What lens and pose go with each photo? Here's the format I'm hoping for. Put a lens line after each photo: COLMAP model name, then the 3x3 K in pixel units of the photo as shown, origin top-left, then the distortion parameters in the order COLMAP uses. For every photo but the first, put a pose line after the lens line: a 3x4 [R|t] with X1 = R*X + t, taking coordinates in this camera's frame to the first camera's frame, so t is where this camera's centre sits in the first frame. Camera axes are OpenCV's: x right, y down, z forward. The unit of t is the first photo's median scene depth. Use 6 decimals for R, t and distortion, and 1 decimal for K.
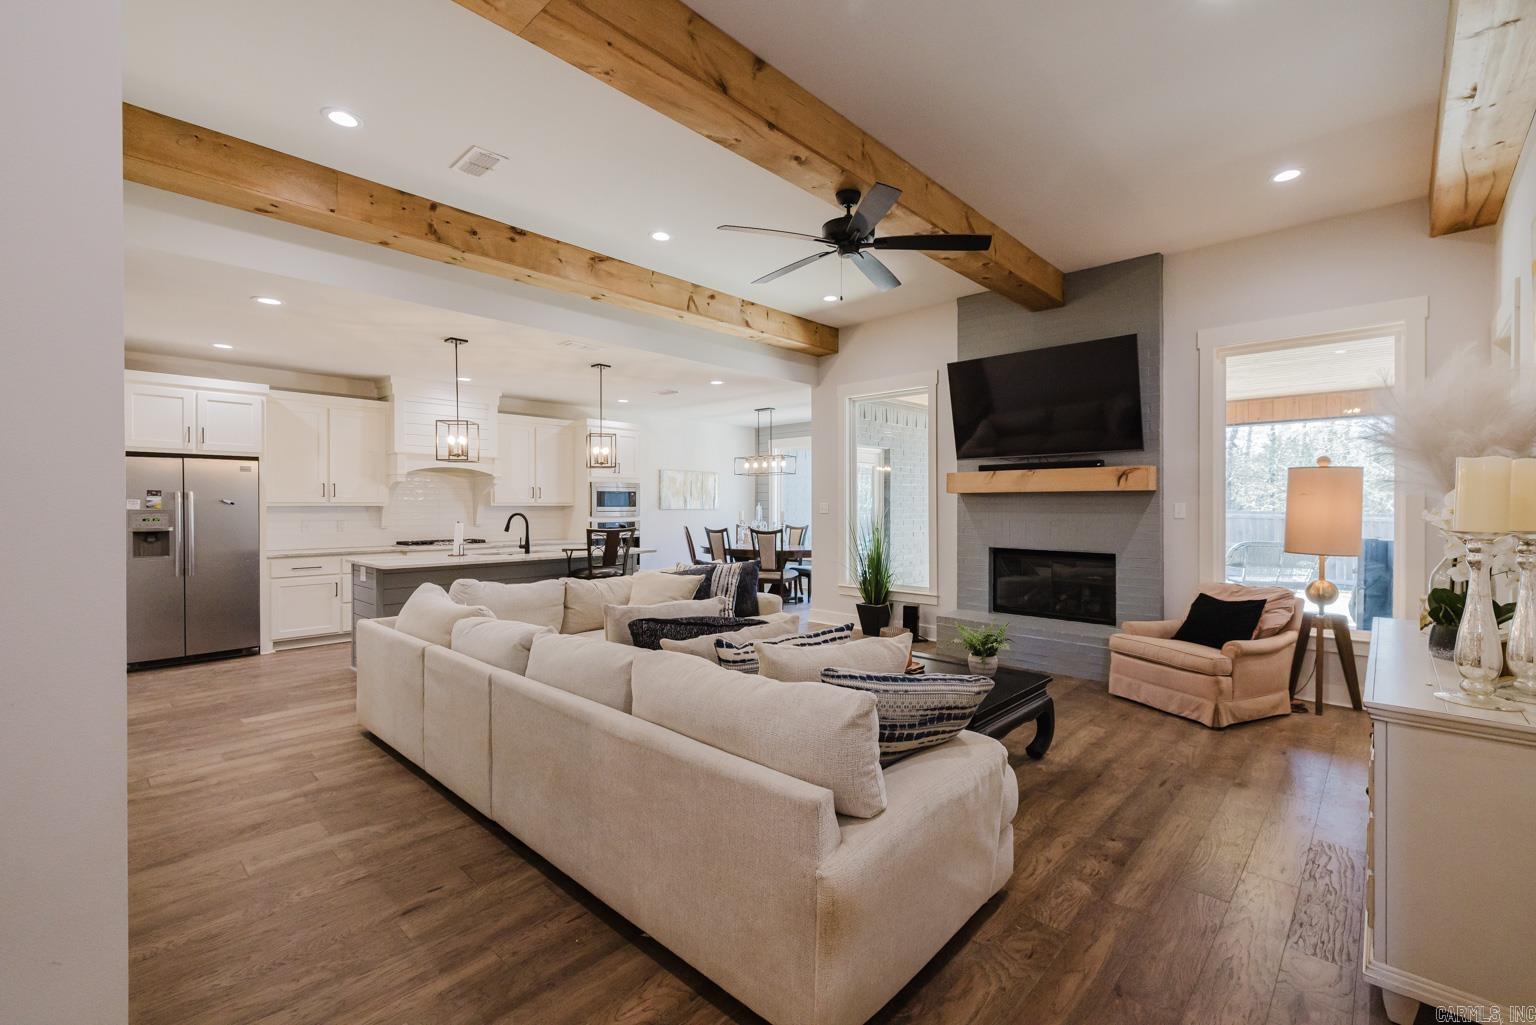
lens RADIAL K [[659.6, 0, 778.2], [0, 659.6, 511.0], [0, 0, 1]] dist [0.001083, -0.000347]
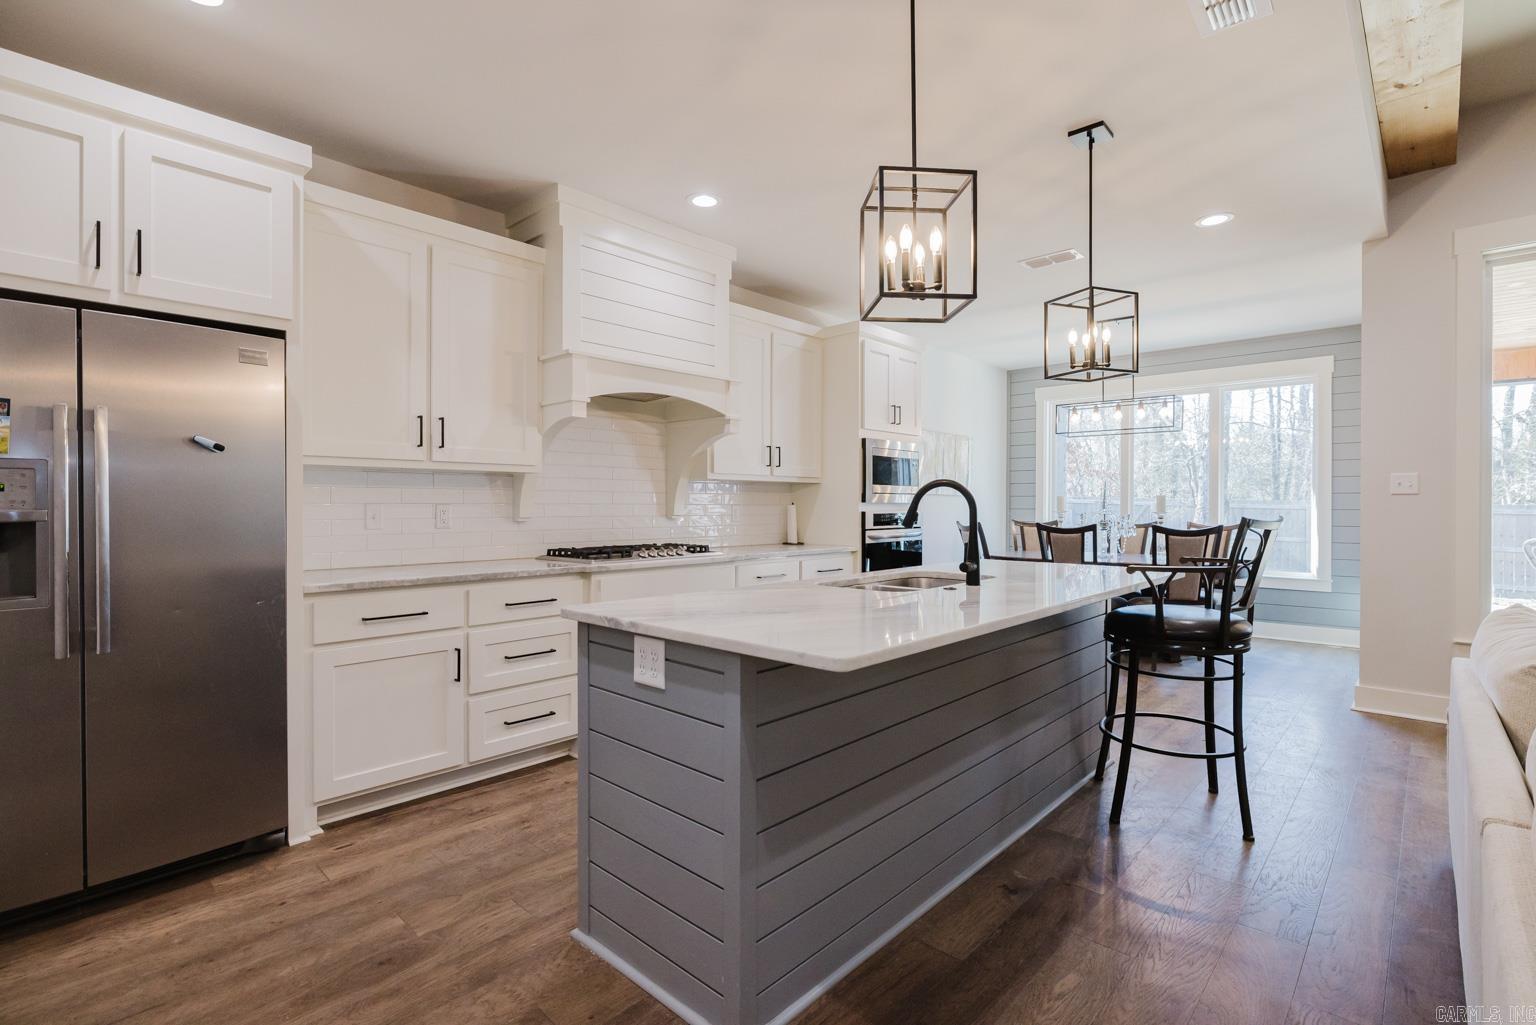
lens RADIAL K [[709.8, 0, 774.1], [0, 709.8, 511.0], [0, 0, 1]] dist [-0.010321, 0.000232]
pose [[0.999992, 0.002905, -0.002607, -0.728586], [-0.002903, 0.999996, 0.000691, 0.031381], [0.002609, -0.000684, 0.999996, 0.858598]]
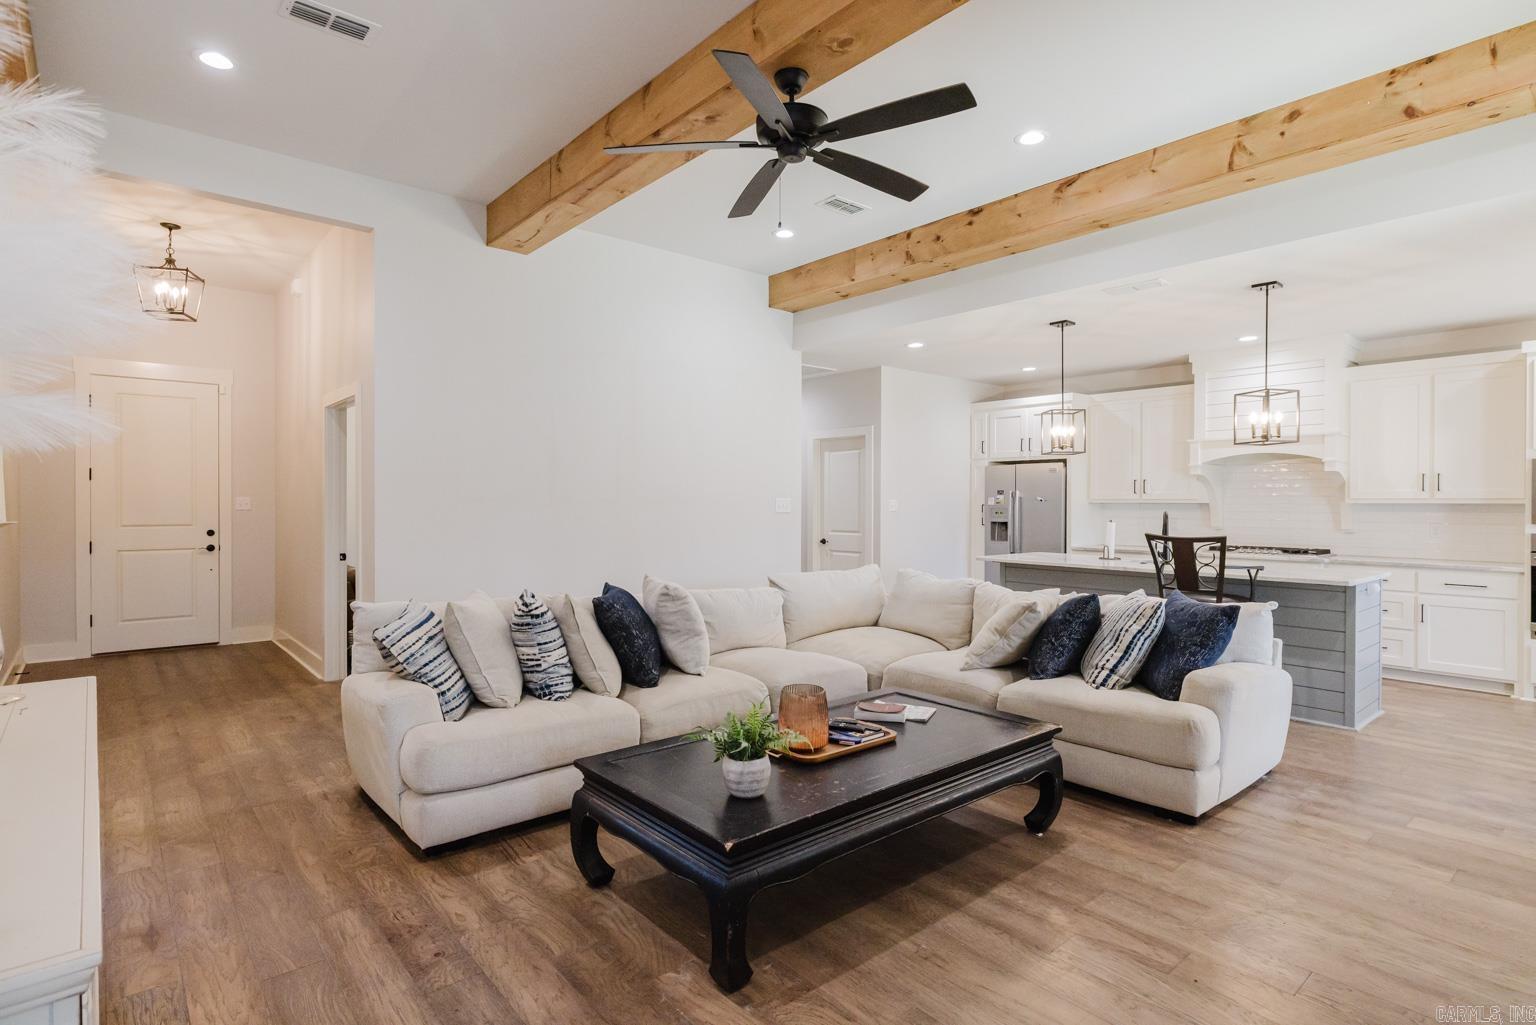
lens RADIAL K [[783.5, 0, 764.7], [0, 783.5, 509.5], [0, 0, 1]] dist [-0.003745, 0.000433]
pose [[-0.114708, 0.008965, -0.993359, 0.850692], [-0.011710, 0.999878, 0.010376, -0.005182], [0.993330, 0.012823, -0.114589, 0.934667]]
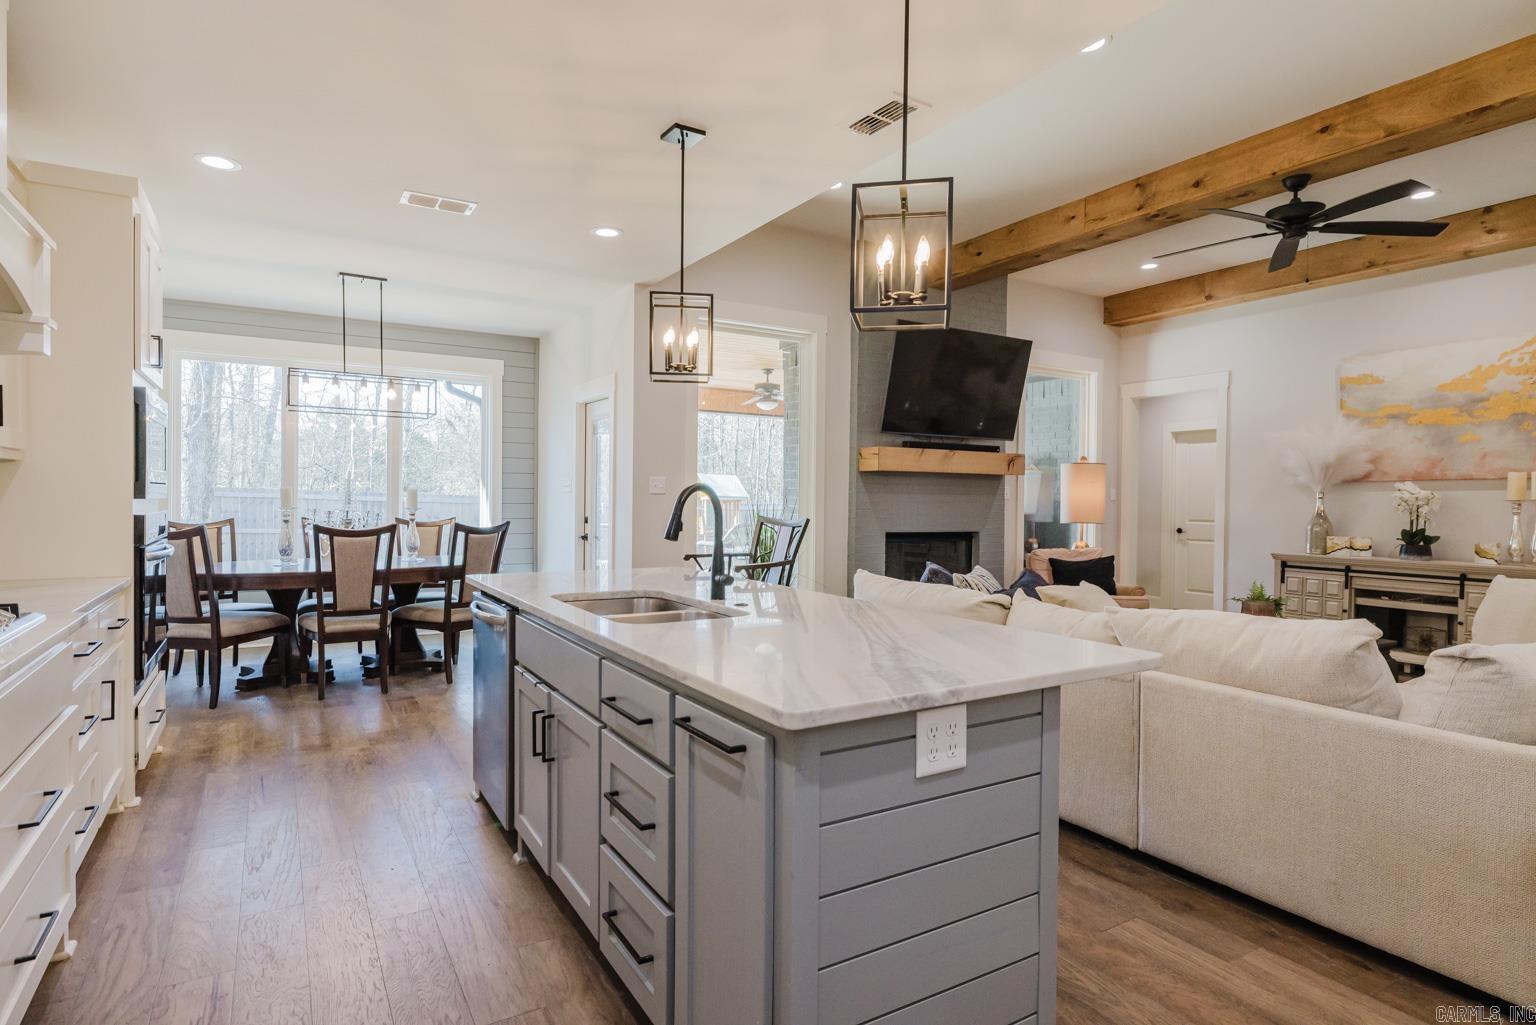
lens RADIAL K [[832.6, 0, 776.5], [0, 832.6, 518.7], [0, 0, 1]] dist [-0.002795, -0.000045]
pose [[0.255289, -0.015181, 0.966746, -1.047661], [-0.006228, 0.999830, 0.017345, 0.022444], [-0.966845, -0.010449, 0.255151, 1.146118]]
